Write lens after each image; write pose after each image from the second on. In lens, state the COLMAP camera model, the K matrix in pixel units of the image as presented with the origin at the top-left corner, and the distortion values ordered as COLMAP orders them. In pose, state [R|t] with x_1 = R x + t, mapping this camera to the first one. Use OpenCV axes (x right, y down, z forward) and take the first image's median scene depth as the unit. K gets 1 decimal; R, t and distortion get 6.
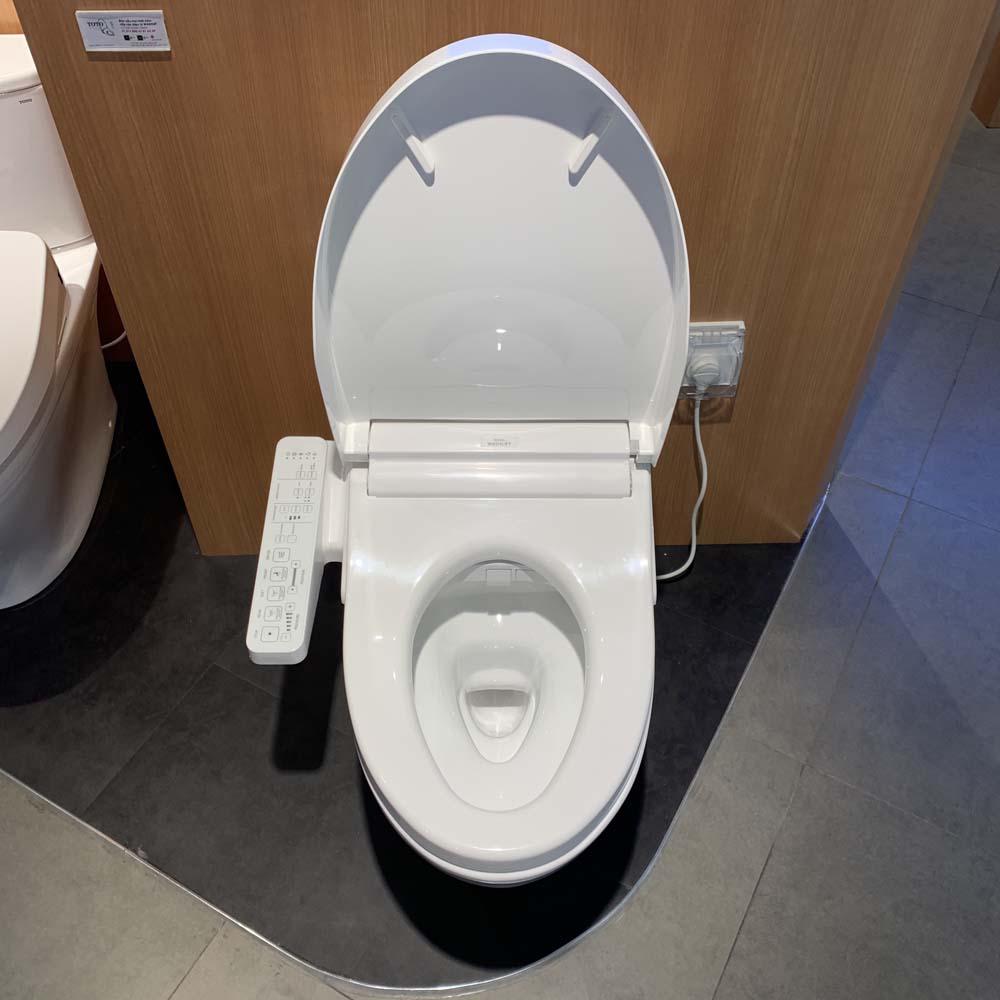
lens RADIAL K [[1032.4, 0, 492.4], [0, 1032.4, 495.3], [0, 0, 1]] dist [0.024701, 0.000000]
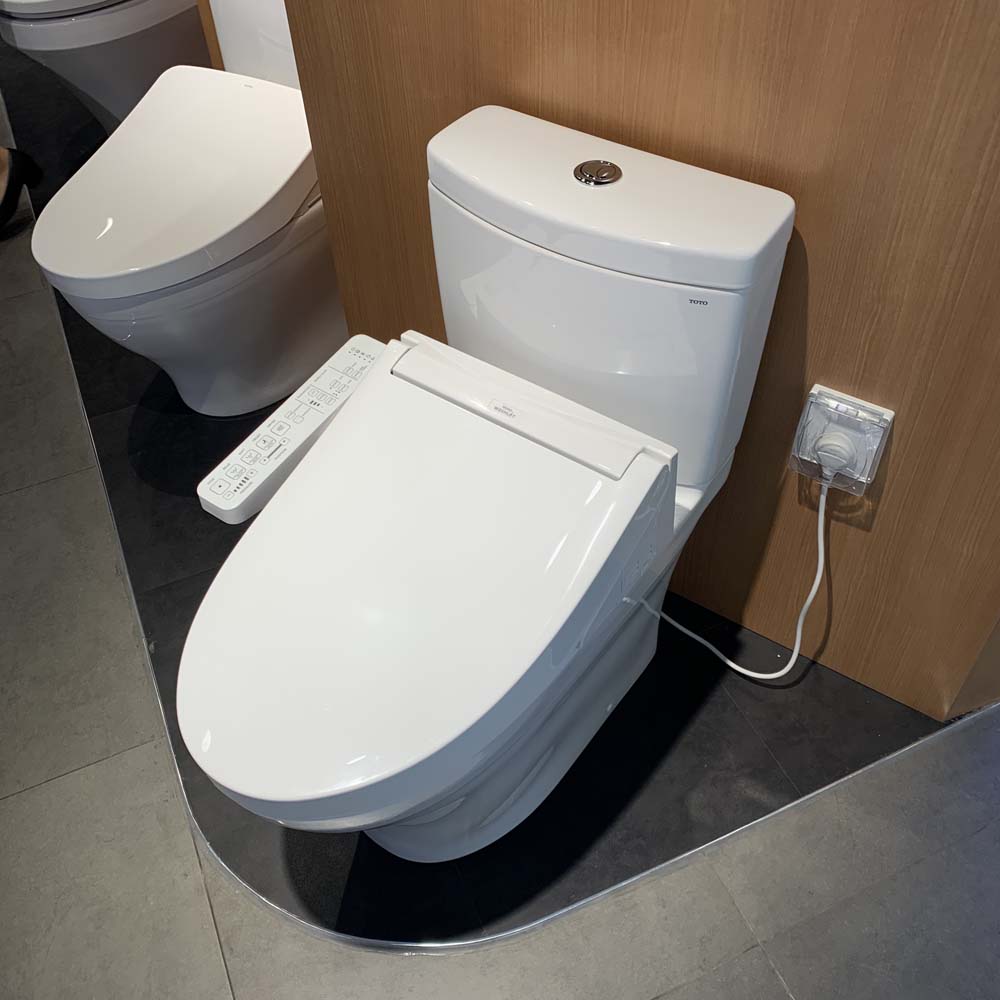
lens RADIAL K [[1032.4, 0, 494.7], [0, 1032.4, 495.1], [0, 0, 1]] dist [0.024701, 0.000000]
pose [[0.805564, 0.410736, -0.427040, 0.364584], [-0.414633, 0.905636, 0.088899, -0.052143], [0.423256, 0.105451, 0.899852, 0.145924]]
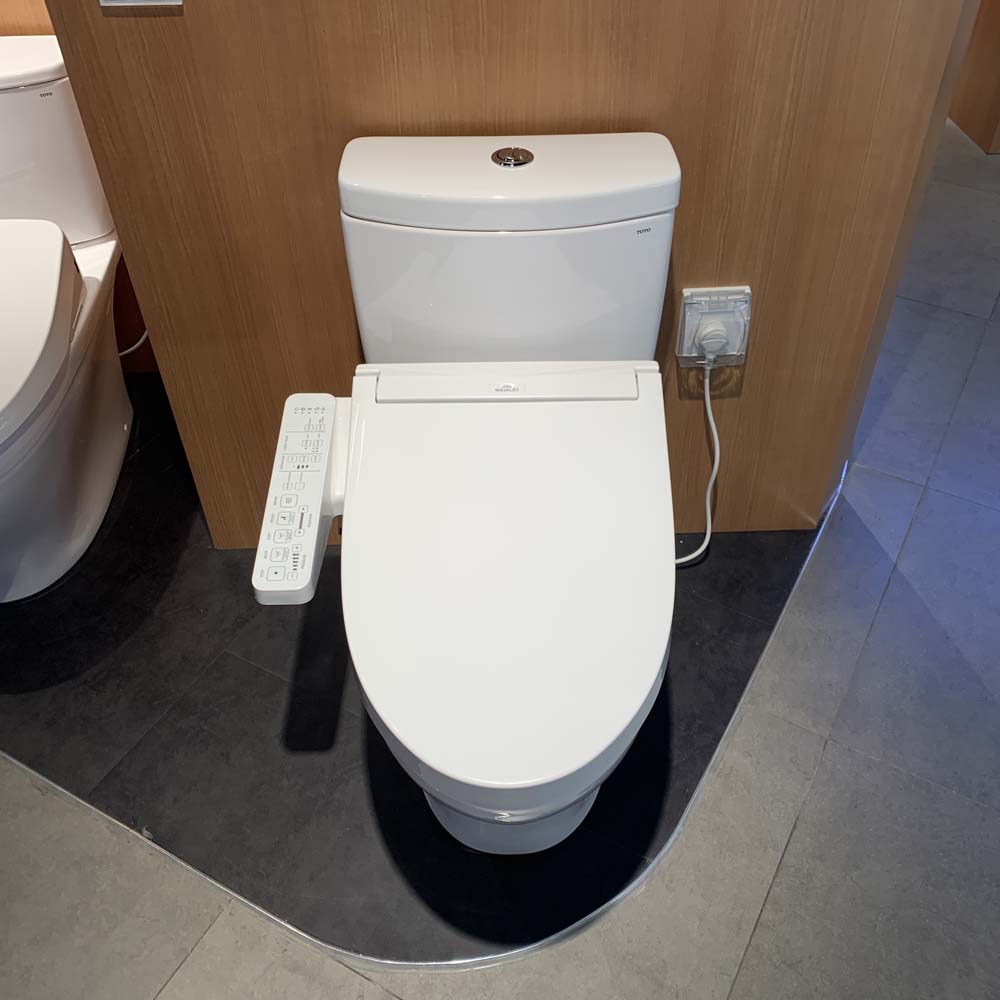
lens RADIAL K [[1032.4, 0, 515.3], [0, 1032.4, 494.5], [0, 0, 1]] dist [0.024701, 0.000000]
pose [[0.999899, -0.014030, -0.002036, 0.013338], [0.013815, 0.996493, -0.082532, 0.115159], [0.003187, 0.082495, 0.996586, 0.007729]]
